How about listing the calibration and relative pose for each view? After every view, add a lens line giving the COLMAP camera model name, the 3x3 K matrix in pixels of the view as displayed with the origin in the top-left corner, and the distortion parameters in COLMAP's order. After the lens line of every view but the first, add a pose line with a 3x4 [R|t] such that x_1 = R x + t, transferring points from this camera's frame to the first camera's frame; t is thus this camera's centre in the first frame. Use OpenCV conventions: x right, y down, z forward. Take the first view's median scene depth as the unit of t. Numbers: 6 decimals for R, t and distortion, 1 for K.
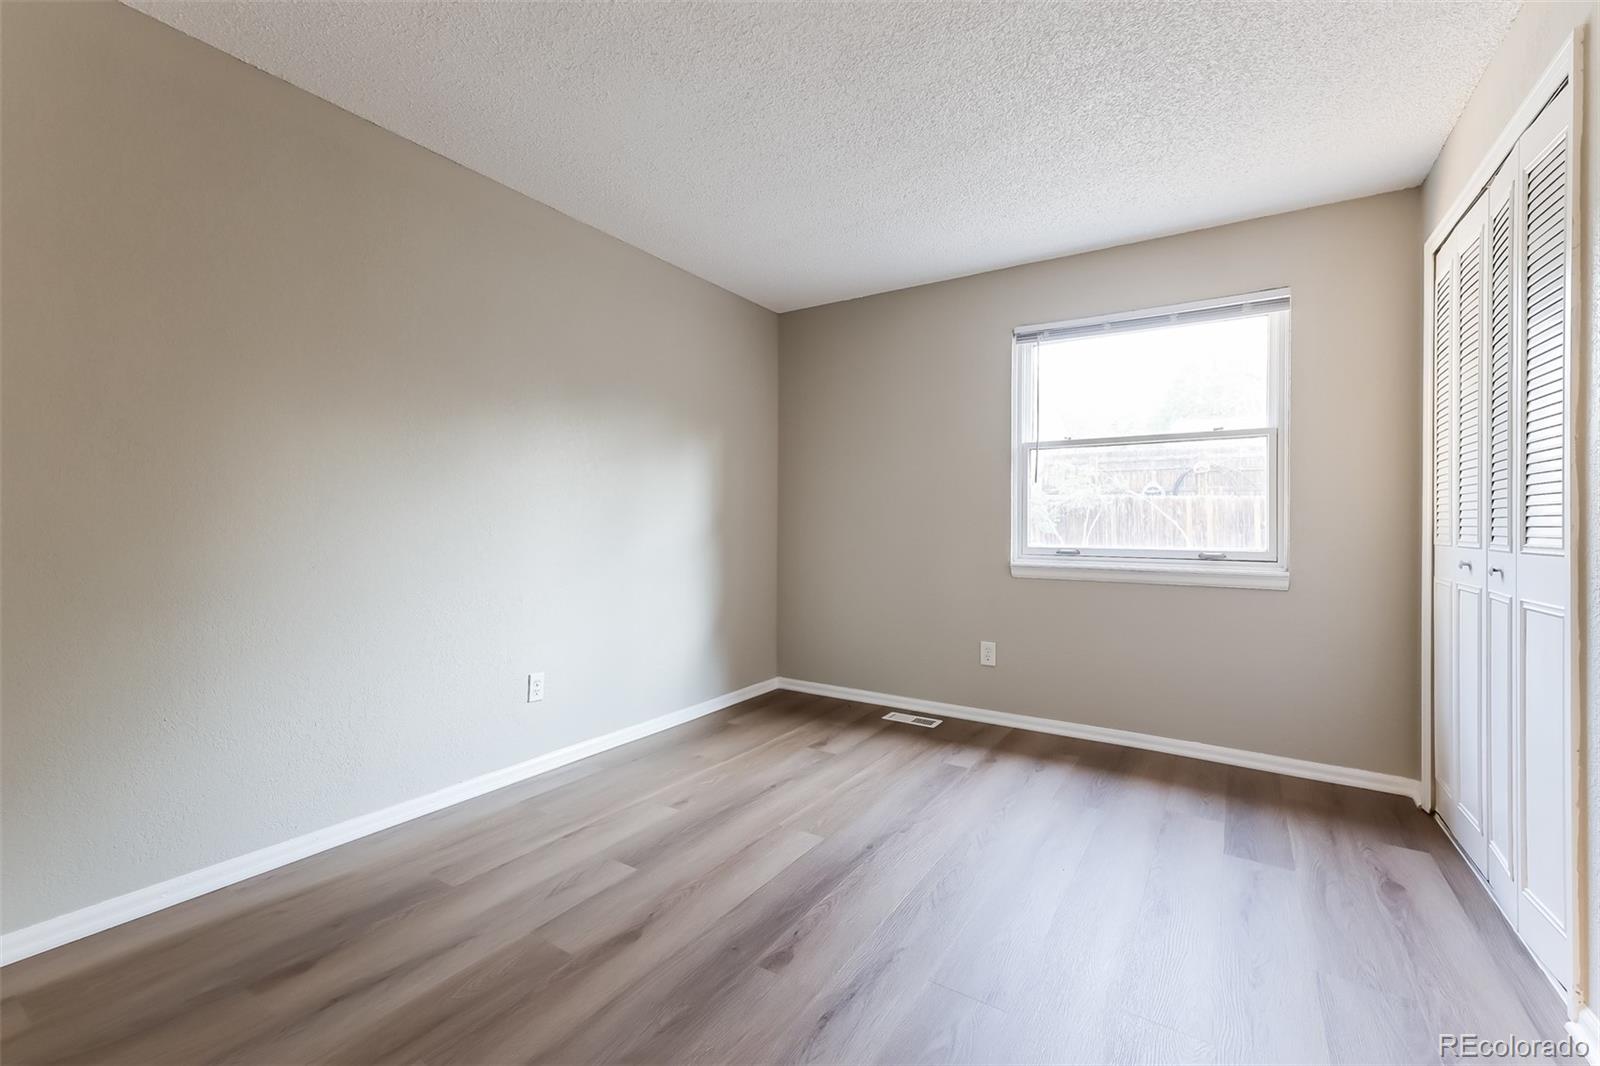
lens RADIAL K [[675.8, 0, 792.2], [0, 675.8, 519.9], [0, 0, 1]] dist [0.000968, -0.000240]
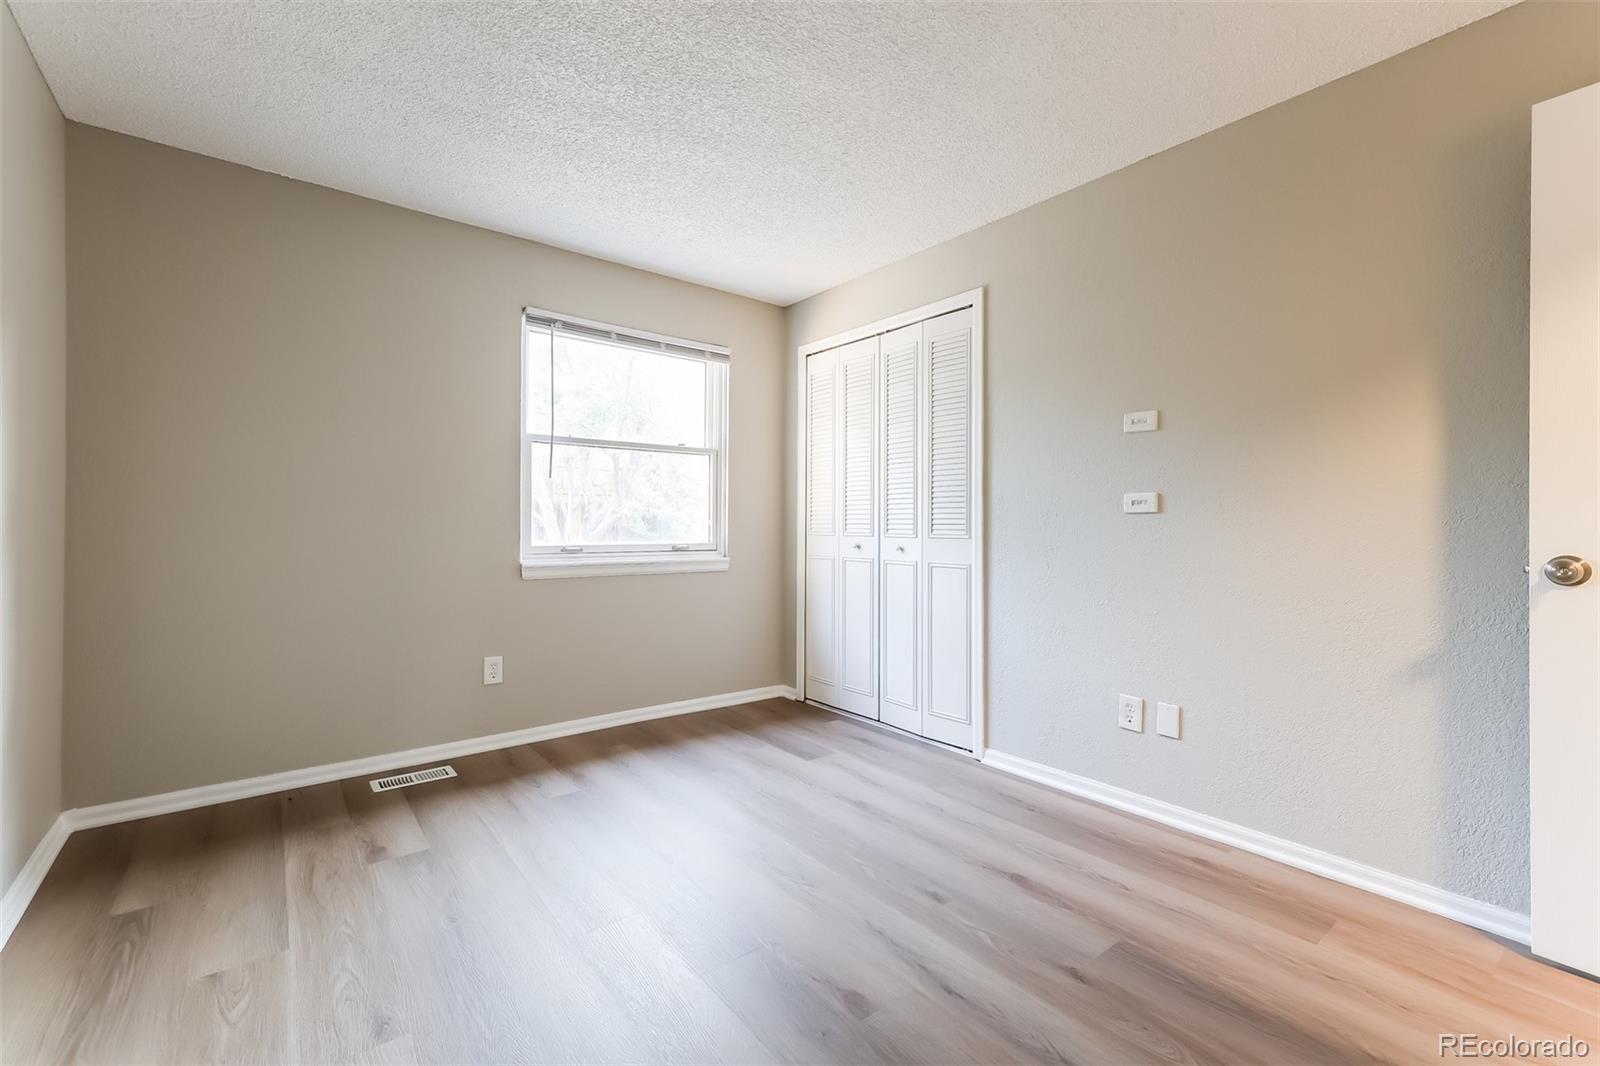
lens RADIAL K [[675.8, 0, 792.2], [0, 675.8, 519.9], [0, 0, 1]] dist [0.000968, -0.000240]
pose [[0.318839, 0.000831, 0.947809, -0.483588], [-0.009492, 0.999952, 0.002316, -0.002127], [-0.947761, -0.009735, 0.318831, 0.418885]]
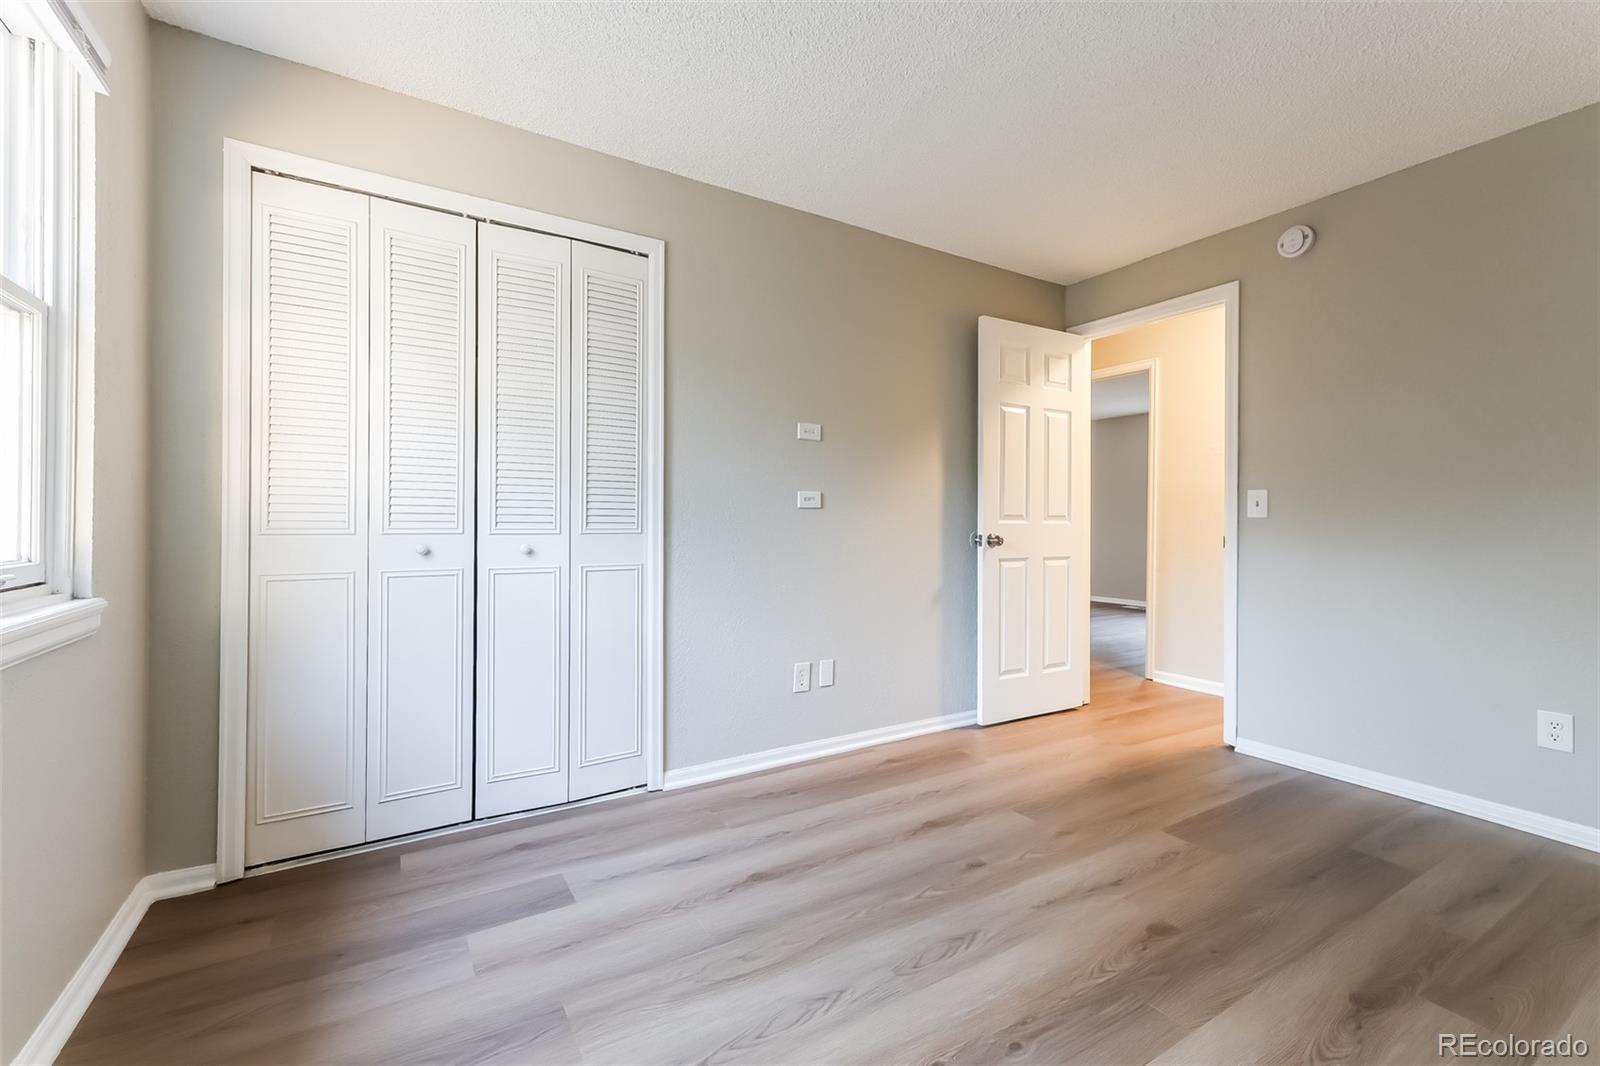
lens RADIAL K [[666.7, 0, 788.5], [0, 666.7, 523.2], [0, 0, 1]] dist [0.004573, 0.000228]
pose [[-0.900394, -0.010501, 0.434949, 0.029923], [-0.013591, 0.999900, -0.003996, 0.013706], [-0.434864, -0.009510, -0.900446, 1.159613]]
